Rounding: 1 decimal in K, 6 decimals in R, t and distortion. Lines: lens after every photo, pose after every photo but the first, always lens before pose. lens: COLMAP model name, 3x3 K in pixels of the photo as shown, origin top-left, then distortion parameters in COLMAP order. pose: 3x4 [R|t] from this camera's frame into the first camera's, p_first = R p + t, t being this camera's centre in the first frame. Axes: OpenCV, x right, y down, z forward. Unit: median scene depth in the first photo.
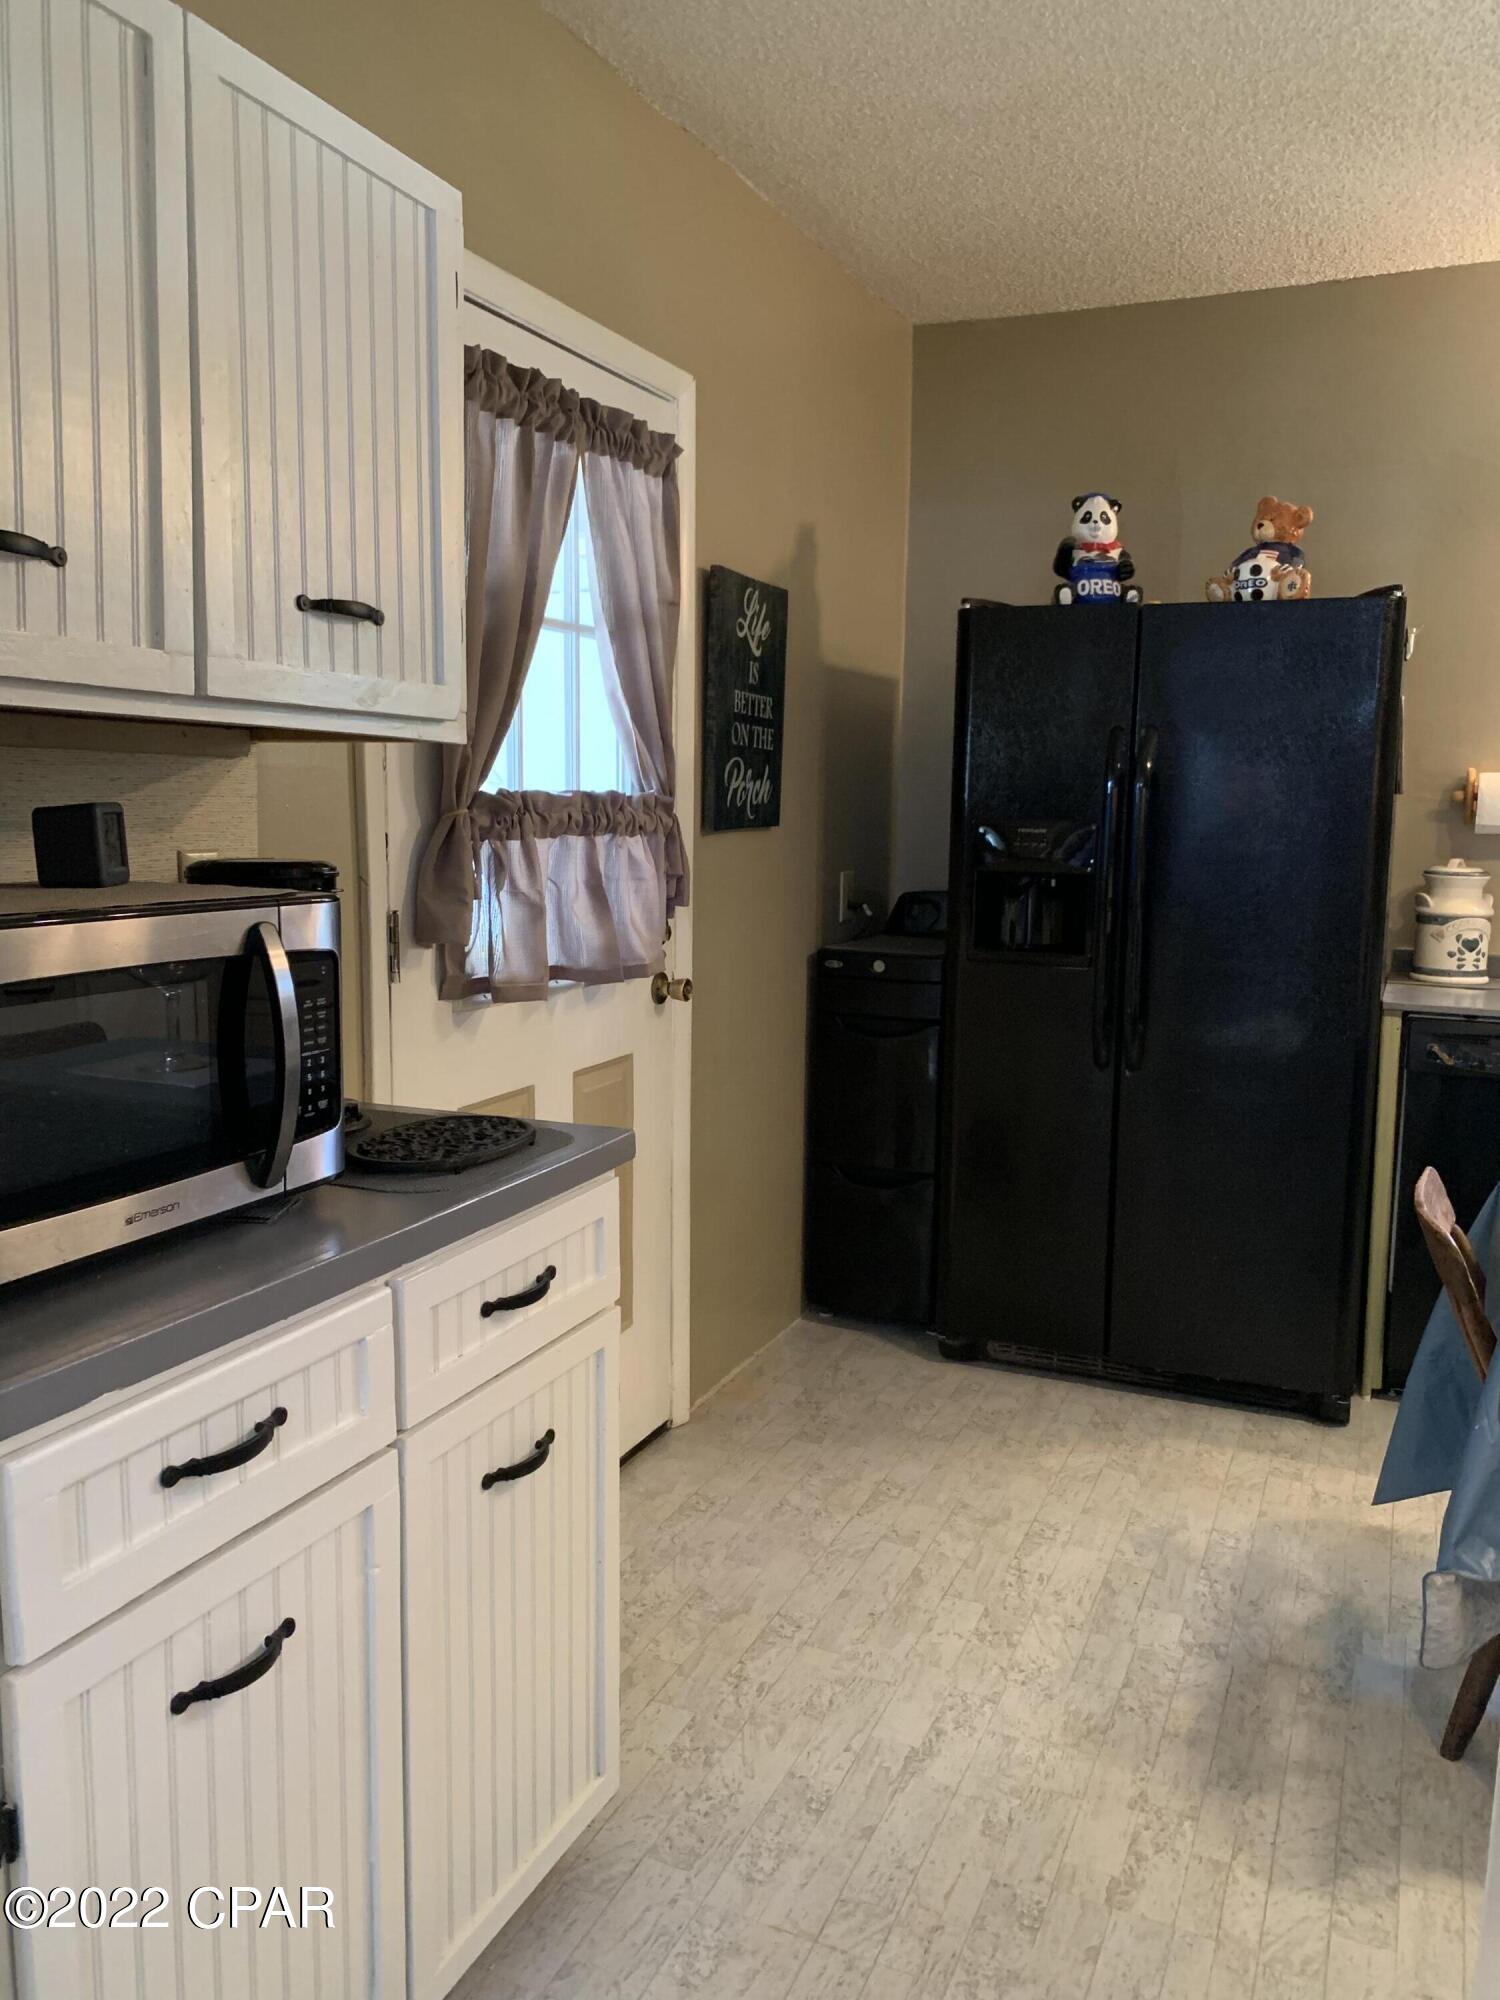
lens RADIAL K [[1527.9, 0, 750.0], [0, 1527.9, 1000.0], [0, 0, 1]] dist [-0.015078, 0.013599]
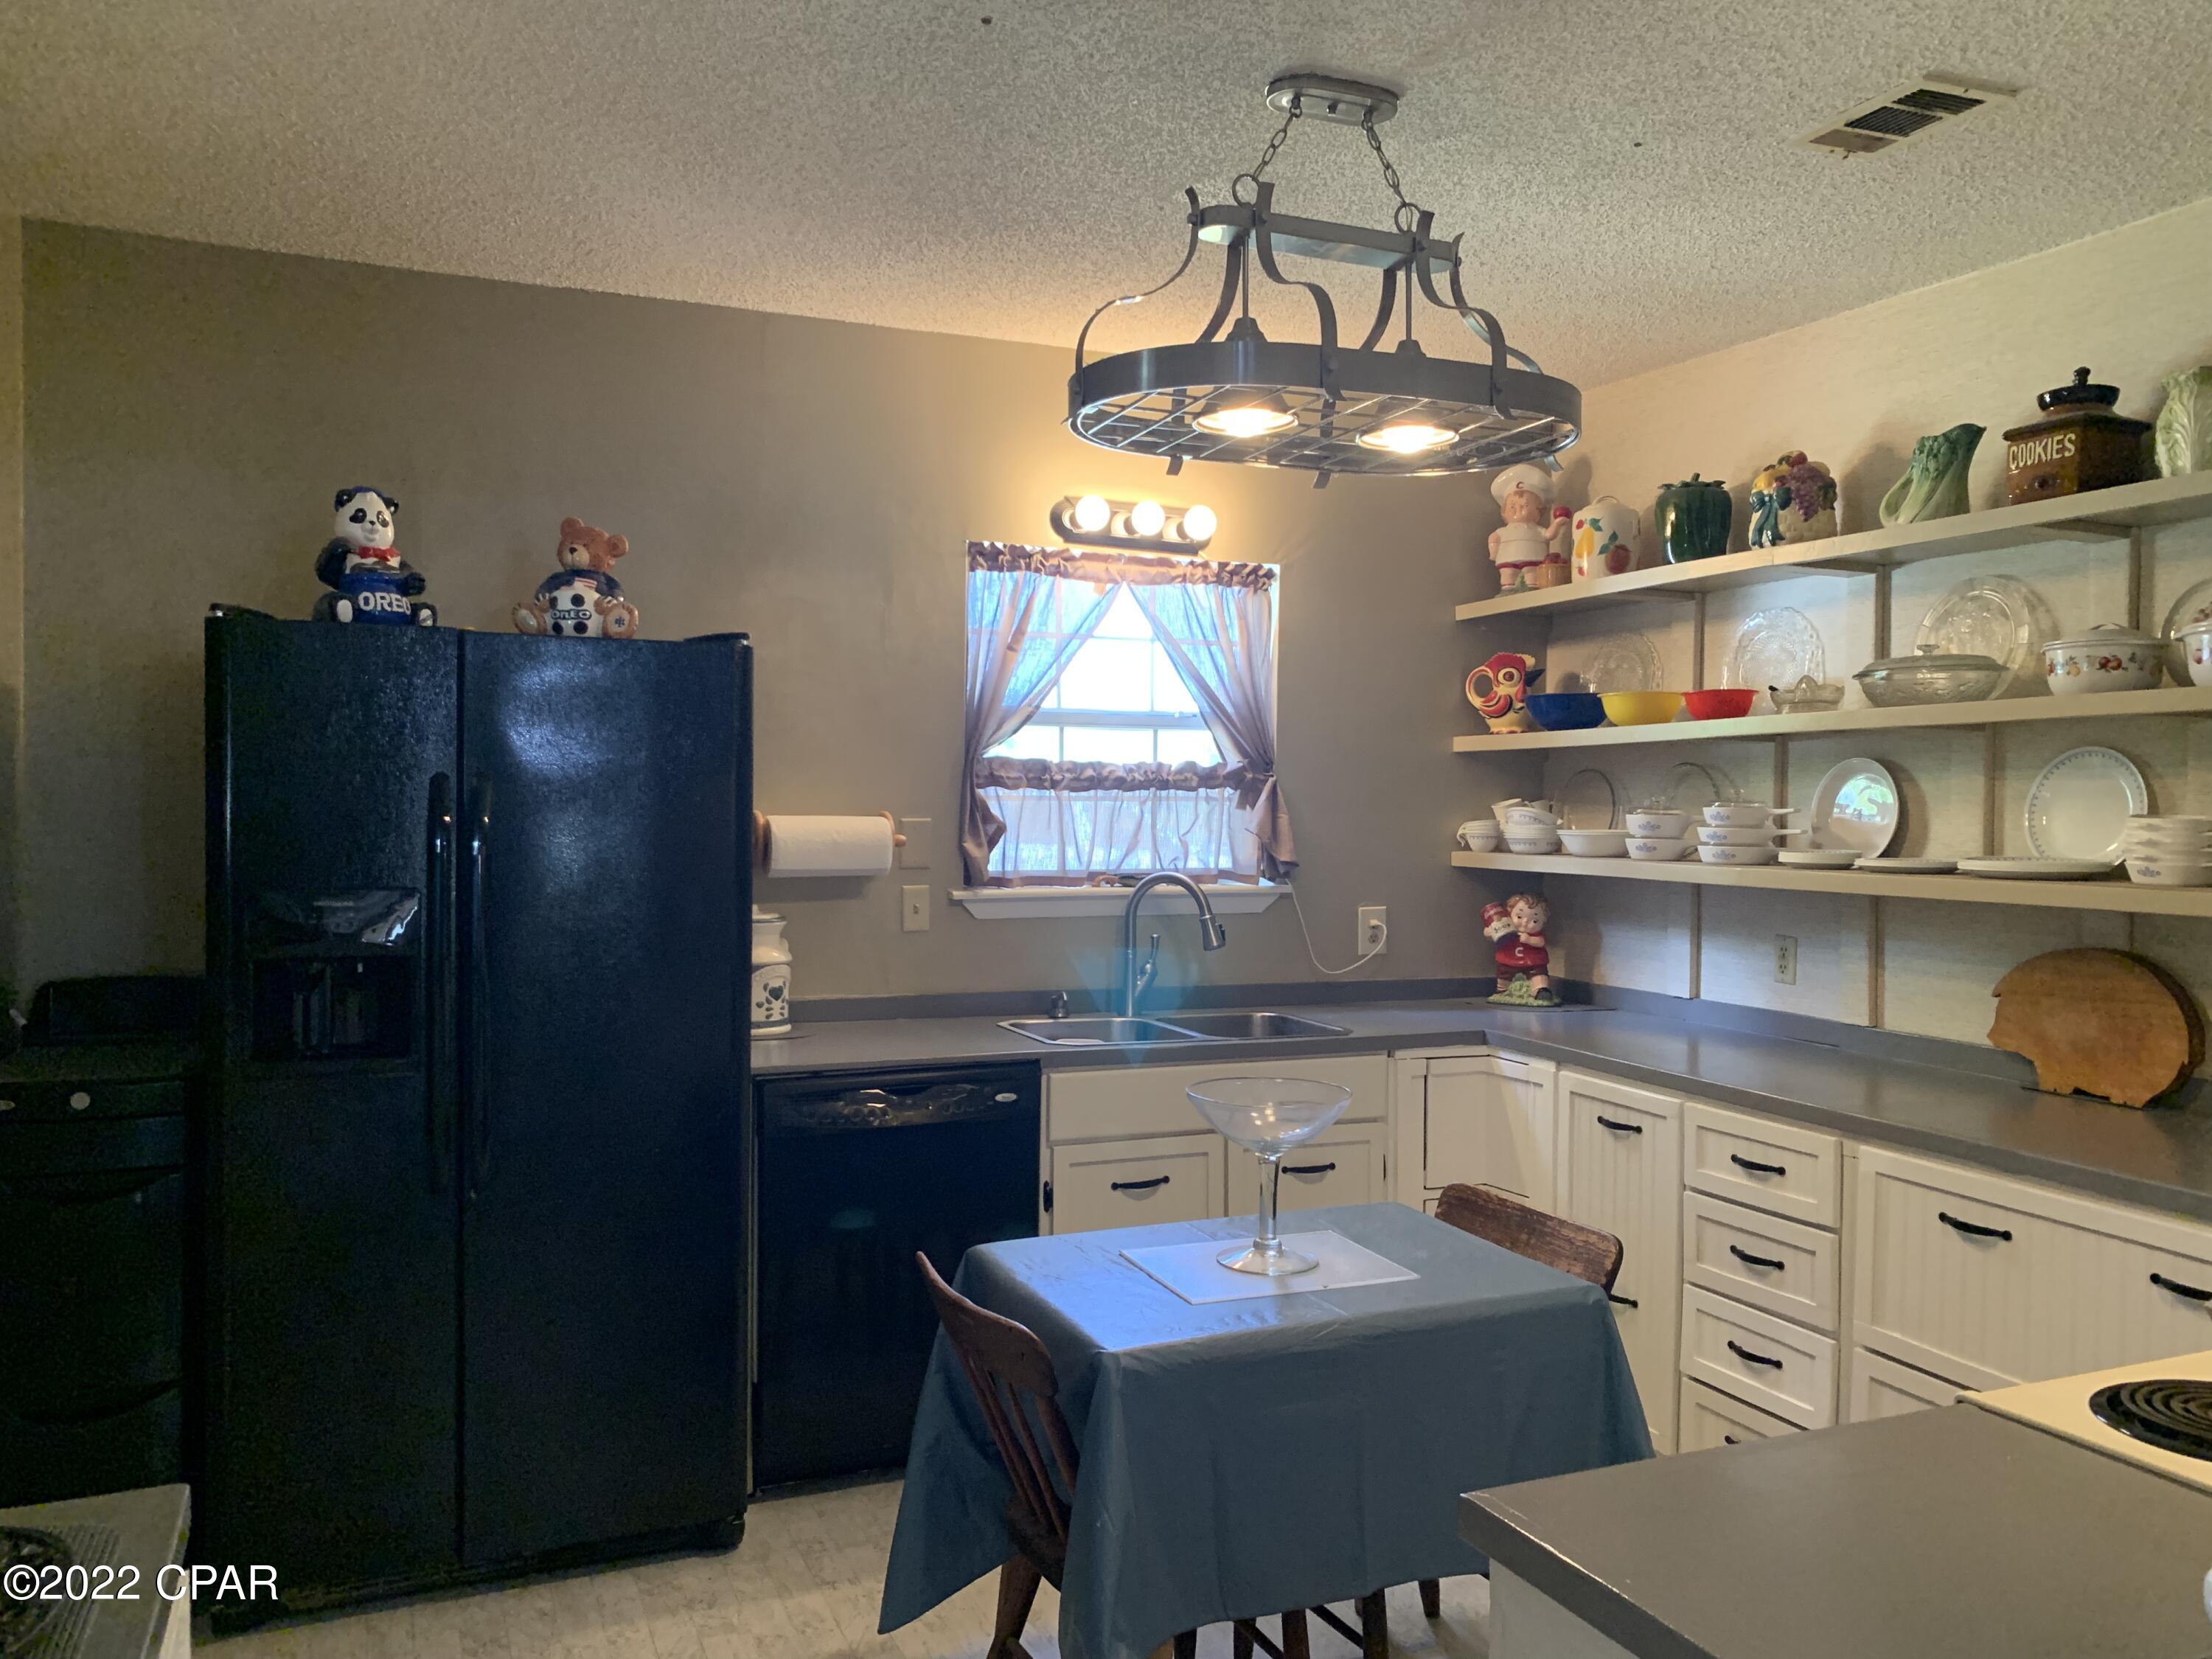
lens RADIAL K [[1682.2, 0, 1106.0], [0, 1682.2, 829.5], [0, 0, 1]] dist [0.003789, 0.011550]
pose [[0.679292, -0.021312, 0.733559, -0.174515], [0.097844, 0.993284, -0.061749, -0.055619], [-0.727317, 0.113720, 0.676815, 0.119801]]
